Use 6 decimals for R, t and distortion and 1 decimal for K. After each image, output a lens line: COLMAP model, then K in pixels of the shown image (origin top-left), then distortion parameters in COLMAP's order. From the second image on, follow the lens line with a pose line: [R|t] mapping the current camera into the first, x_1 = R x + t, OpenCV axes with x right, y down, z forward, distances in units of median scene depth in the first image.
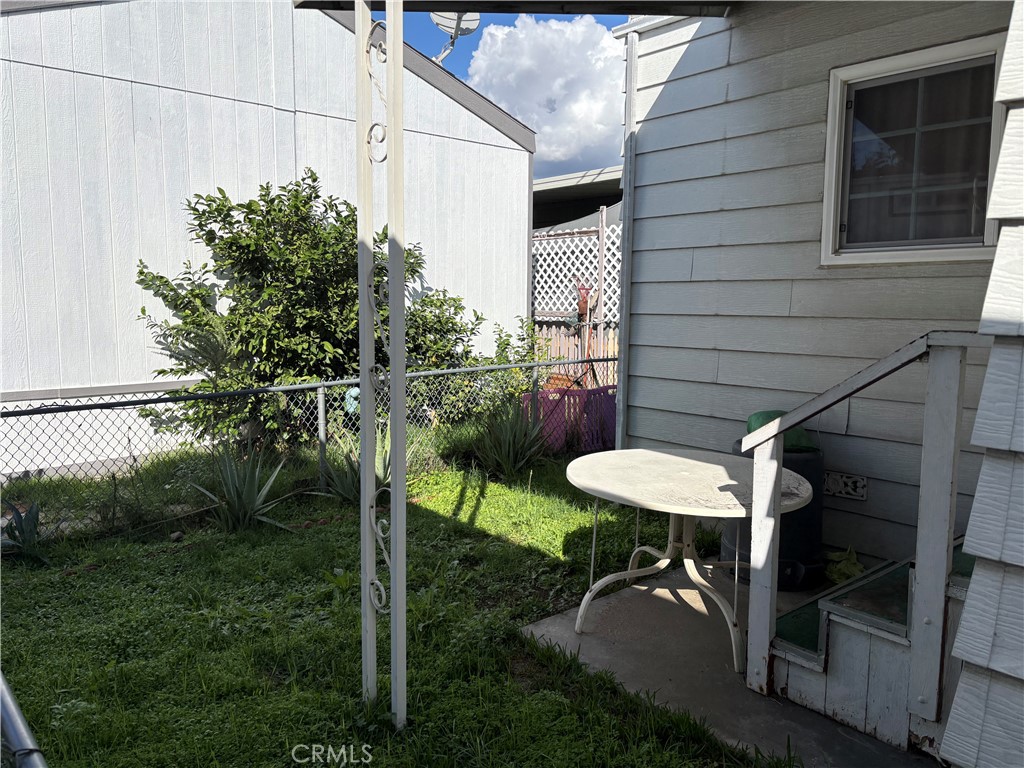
lens RADIAL K [[778.9, 0, 511.8], [0, 778.9, 375.8], [0, 0, 1]] dist [0.049878, -0.041392]
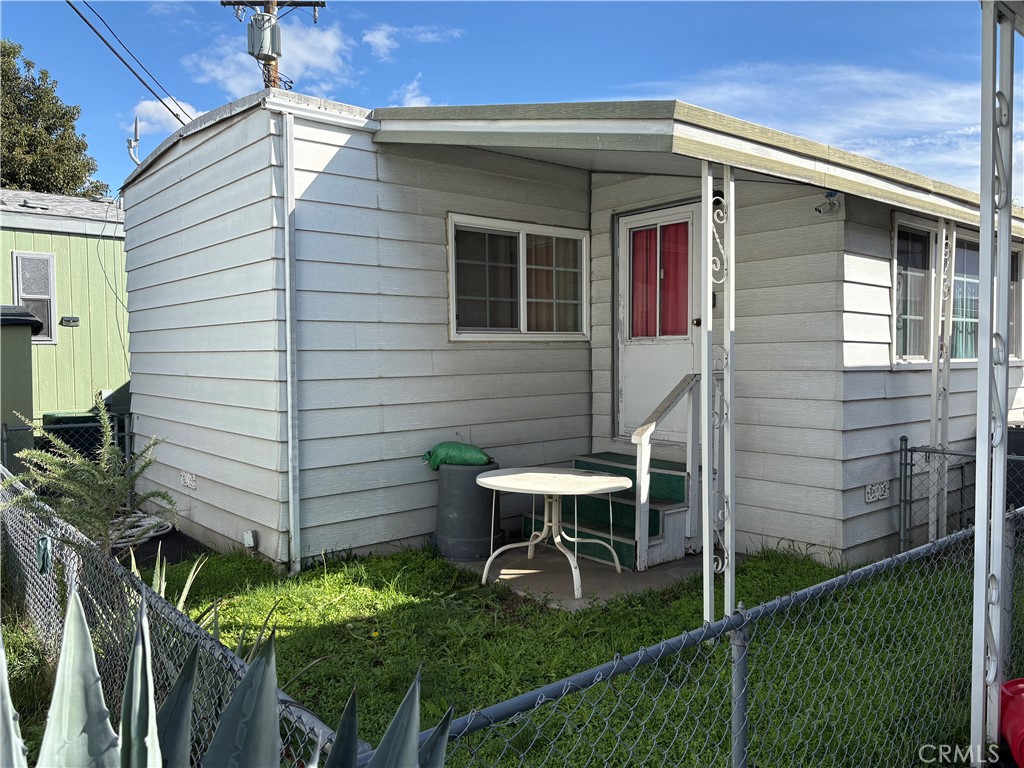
lens RADIAL K [[778.9, 0, 509.7], [0, 778.9, 392.9], [0, 0, 1]] dist [0.049878, -0.041392]
pose [[0.019256, -0.047077, 0.998706, -1.086213], [0.115184, 0.992344, 0.044556, -0.095769], [-0.993157, 0.114177, 0.024531, 0.869418]]
